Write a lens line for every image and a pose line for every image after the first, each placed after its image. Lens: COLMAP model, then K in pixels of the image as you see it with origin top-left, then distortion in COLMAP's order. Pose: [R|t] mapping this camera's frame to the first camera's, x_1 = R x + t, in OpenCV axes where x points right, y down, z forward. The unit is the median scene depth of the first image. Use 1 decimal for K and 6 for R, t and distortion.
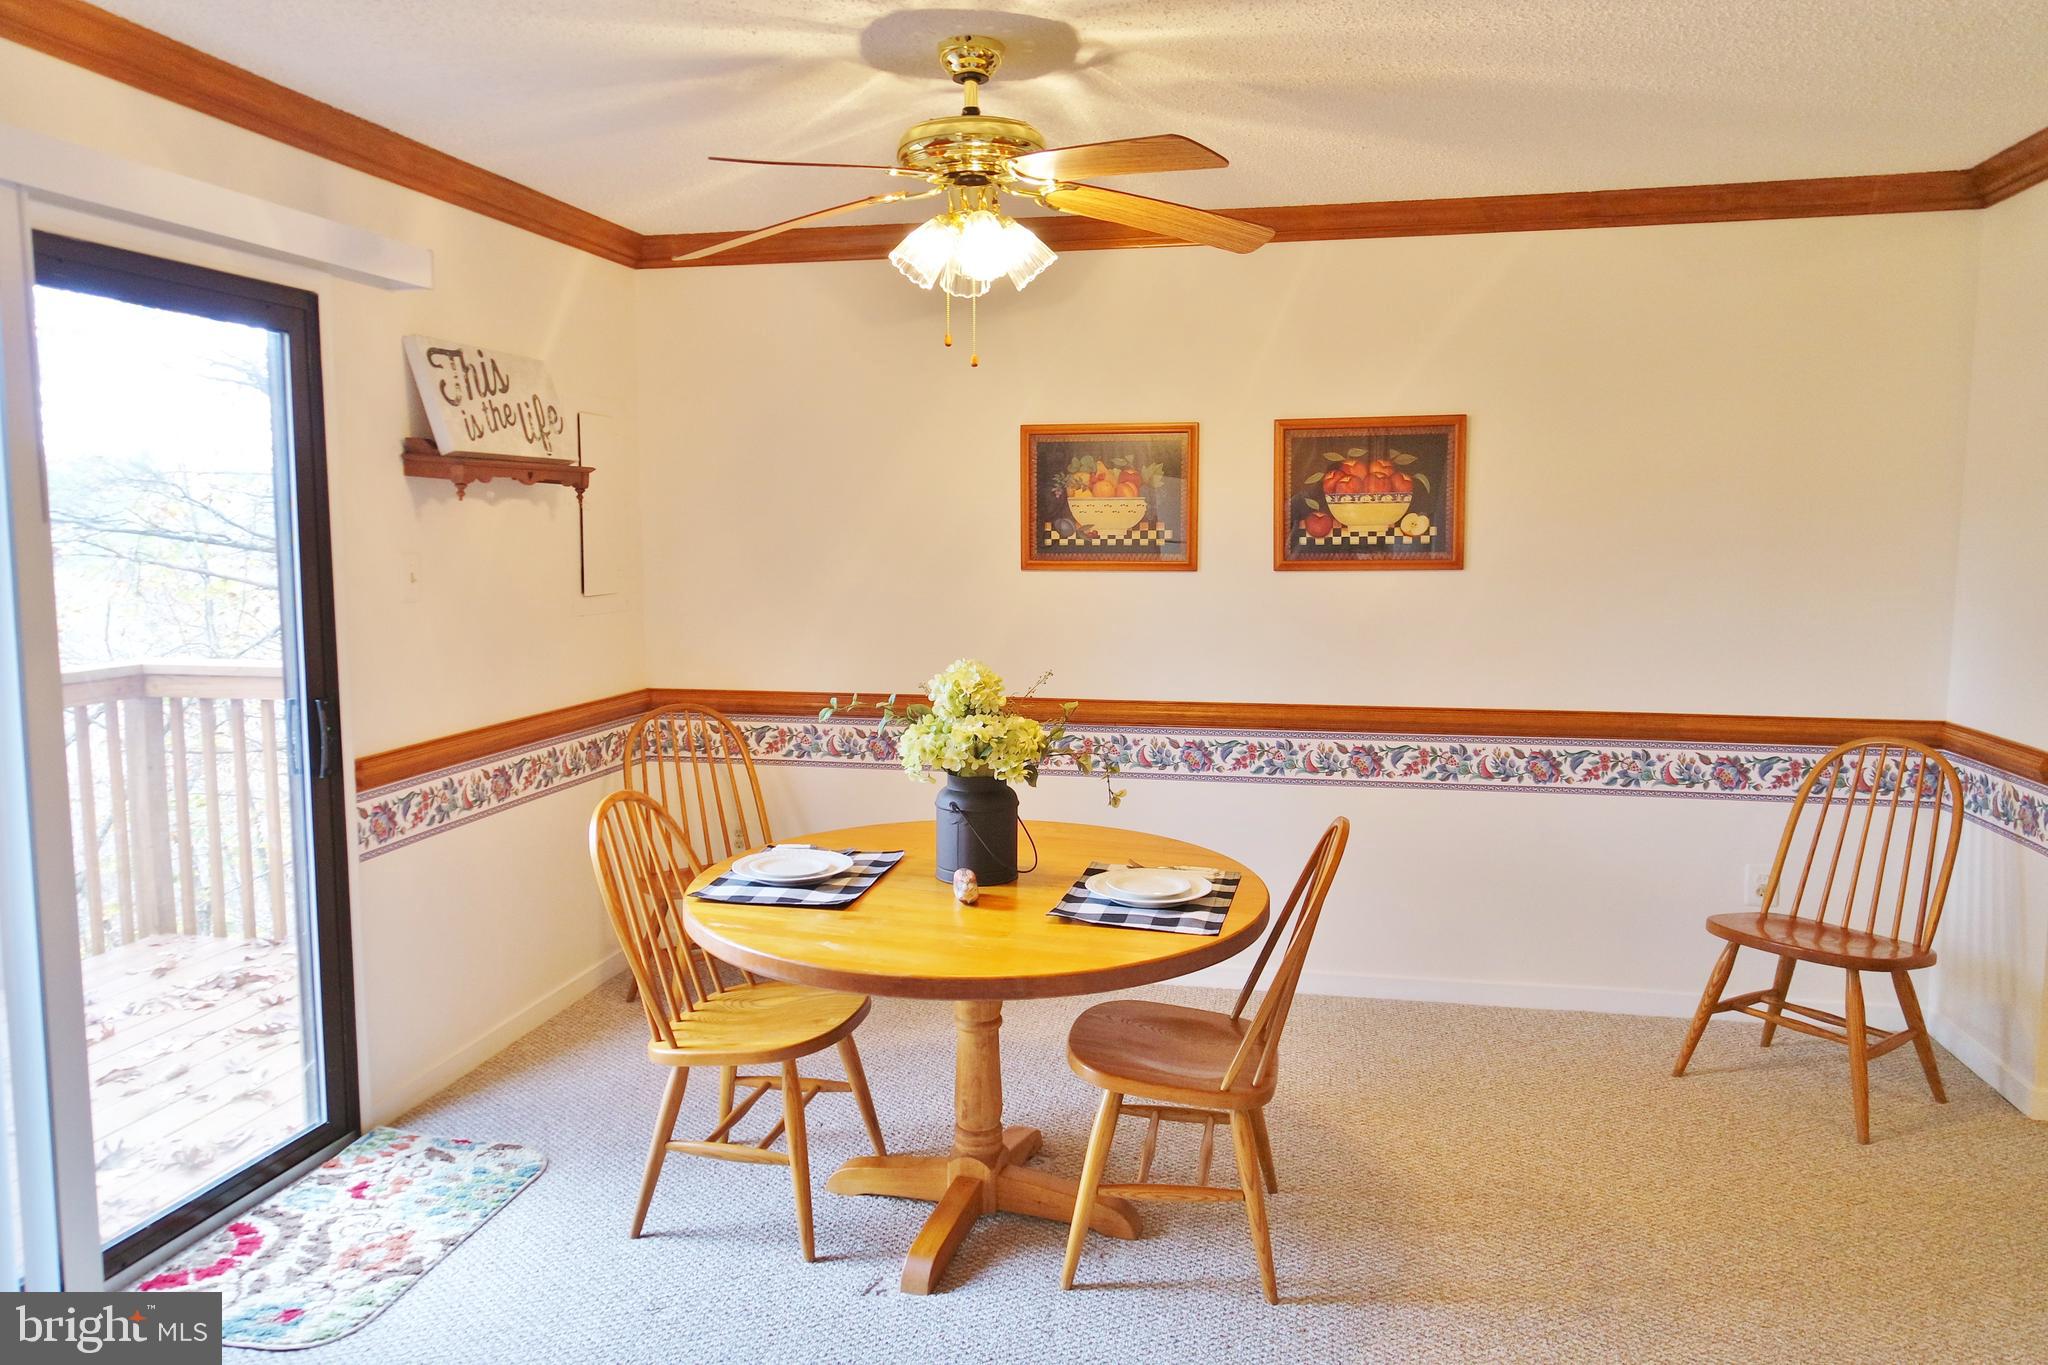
lens RADIAL K [[1406.9, 0, 1030.4], [0, 1406.9, 675.8], [0, 0, 1]] dist [-0.012948, 0.008364]
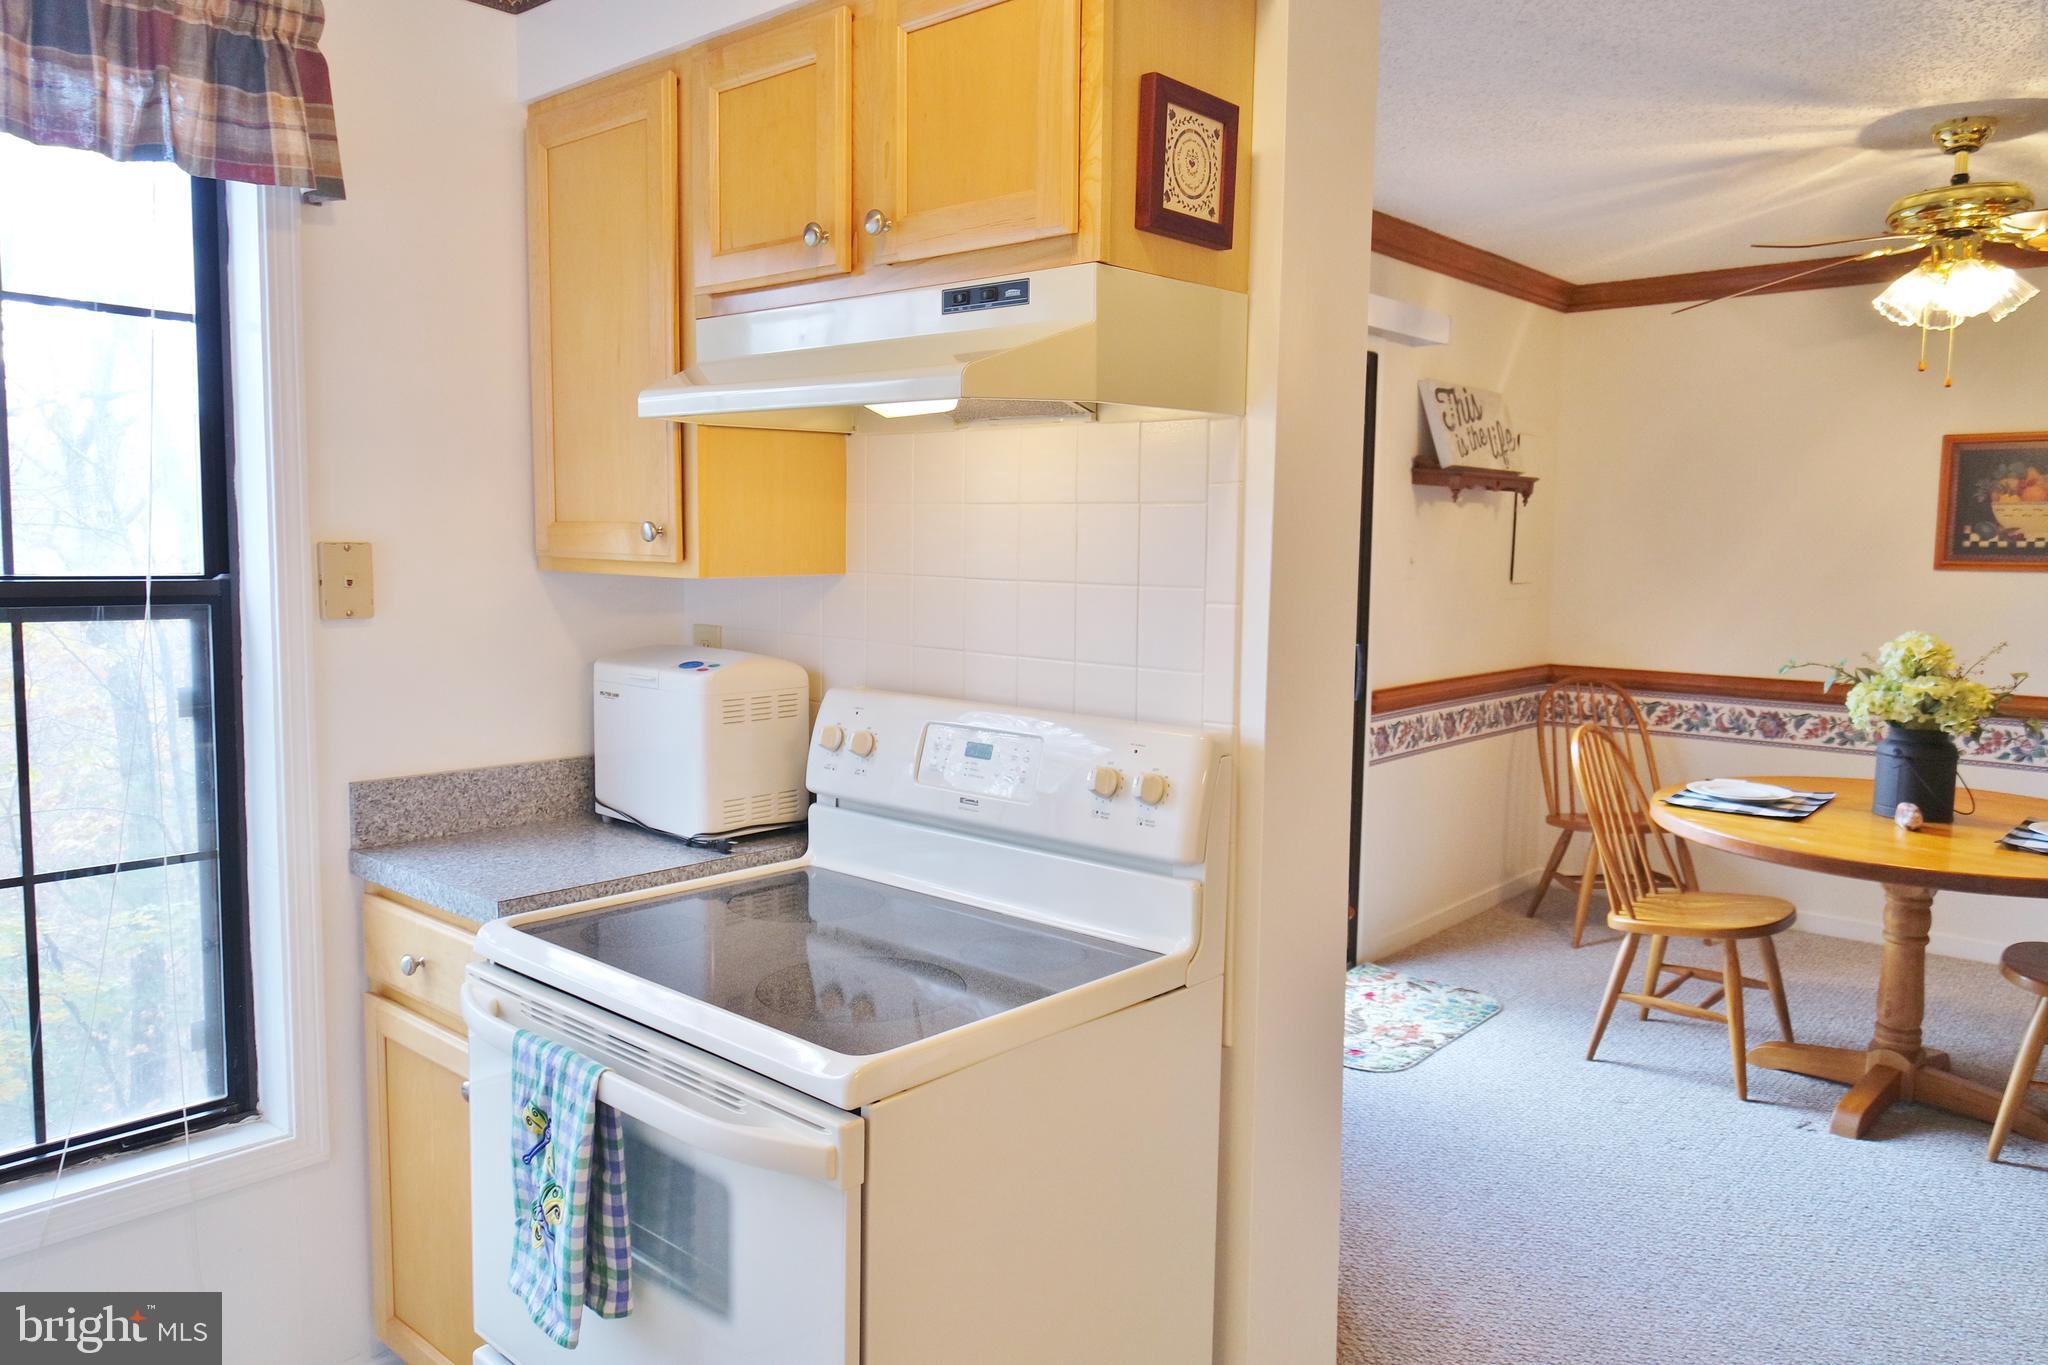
lens RADIAL K [[1406.9, 0, 1013.1], [0, 1406.9, 673.5], [0, 0, 1]] dist [-0.012948, 0.008364]
pose [[0.863099, 0.057246, -0.501780, -0.098457], [-0.065093, 0.997877, 0.001878, 0.065027], [0.500822, 0.031042, 0.864993, -0.373619]]
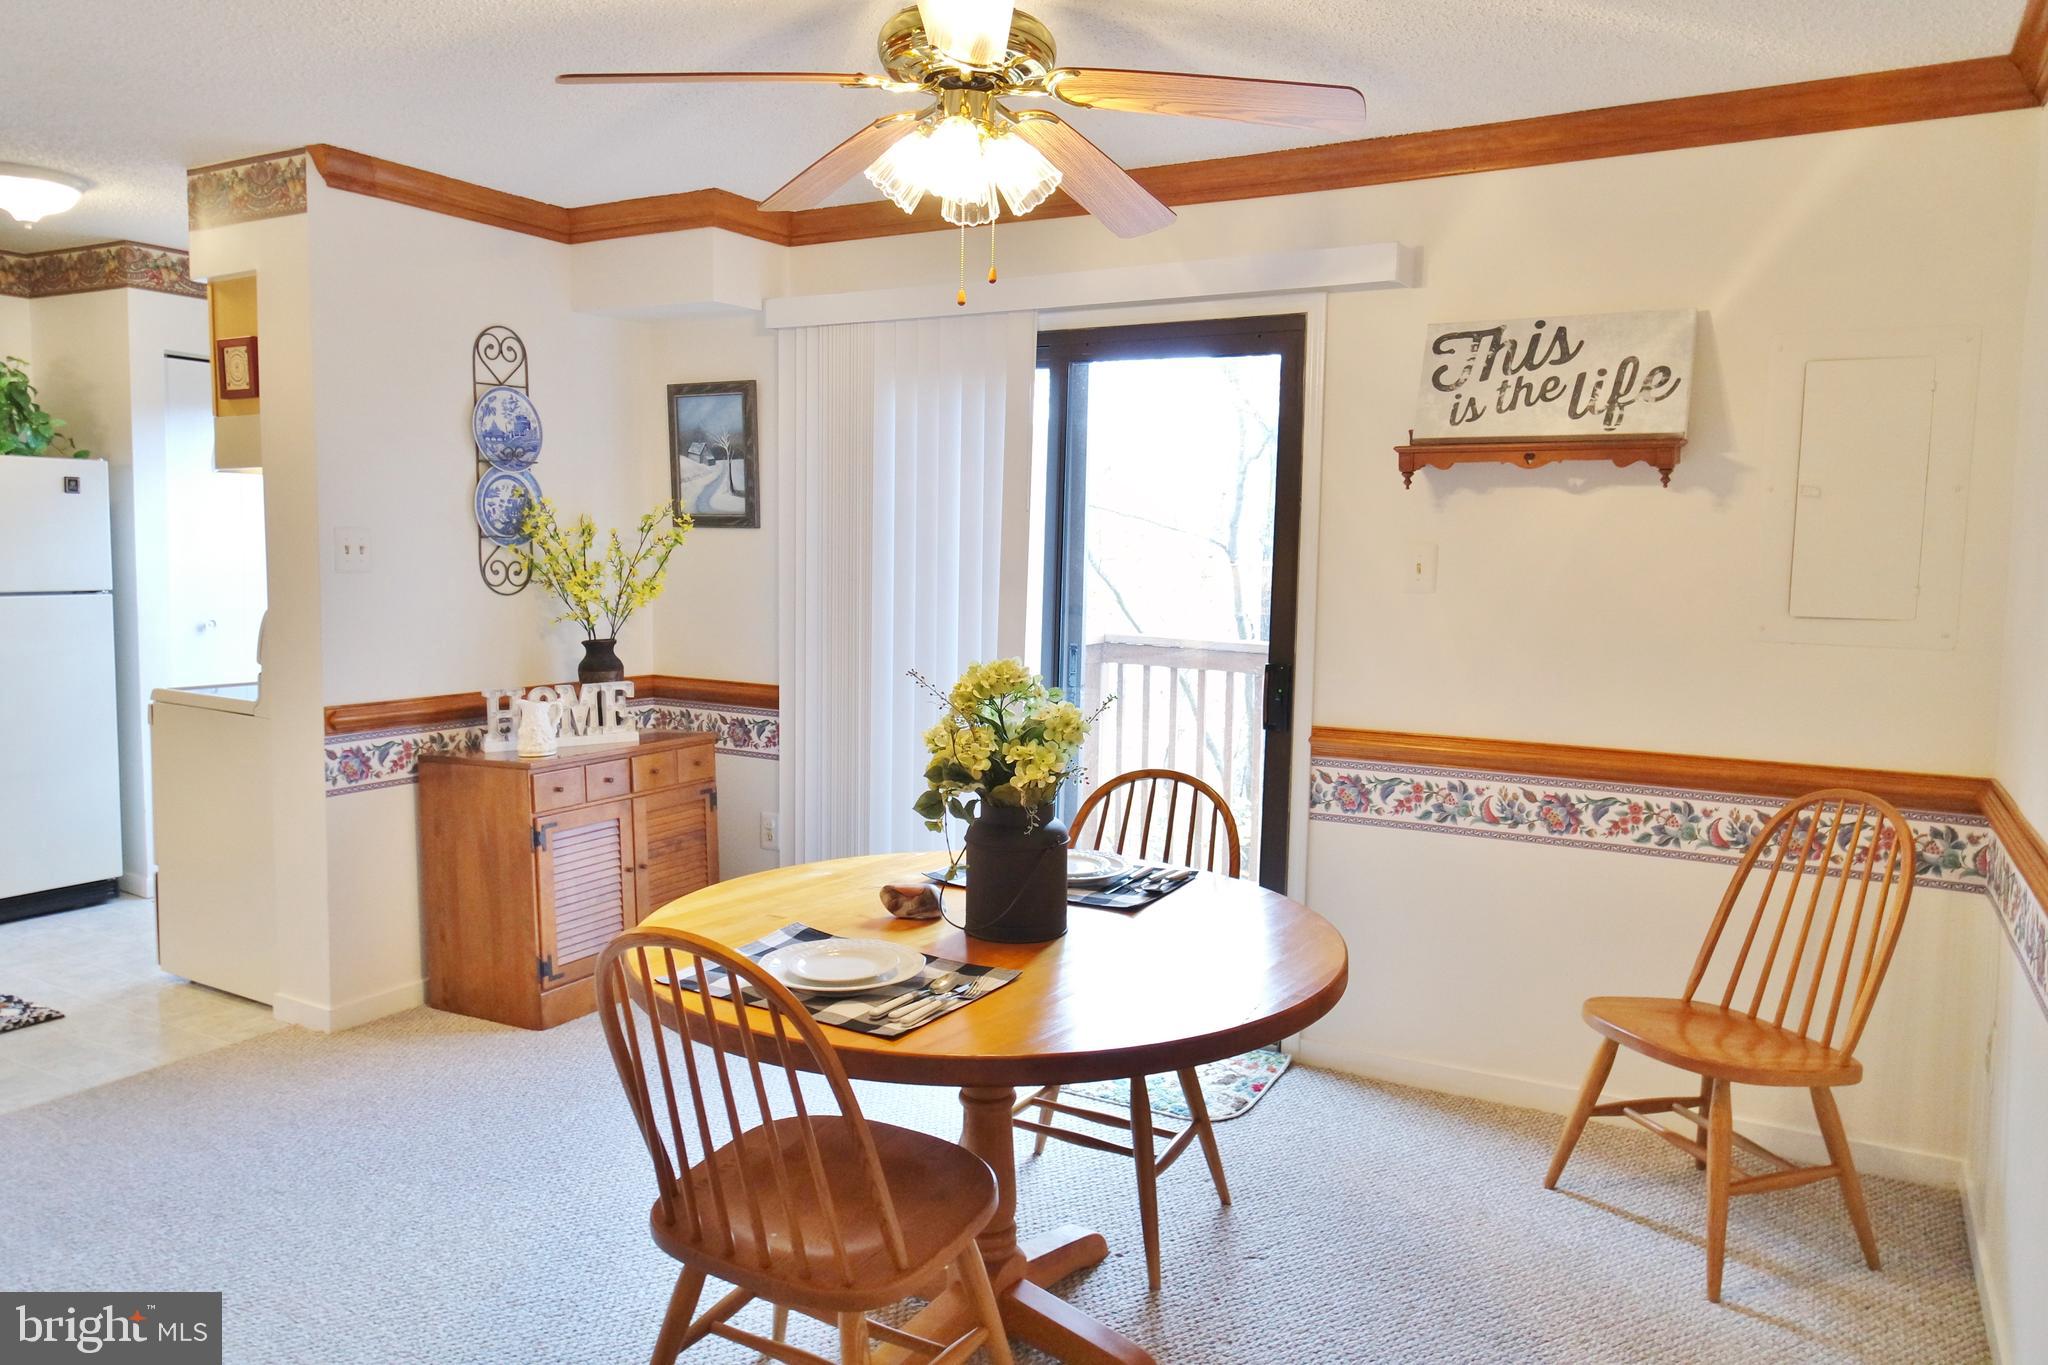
lens RADIAL K [[1406.9, 0, 1017.6], [0, 1406.9, 679.4], [0, 0, 1]] dist [-0.012948, 0.008364]
pose [[-0.308419, 0.082966, -0.947626, 0.663876], [-0.122947, 0.984357, 0.126197, -0.090532], [0.943272, 0.155429, -0.293393, 1.129675]]
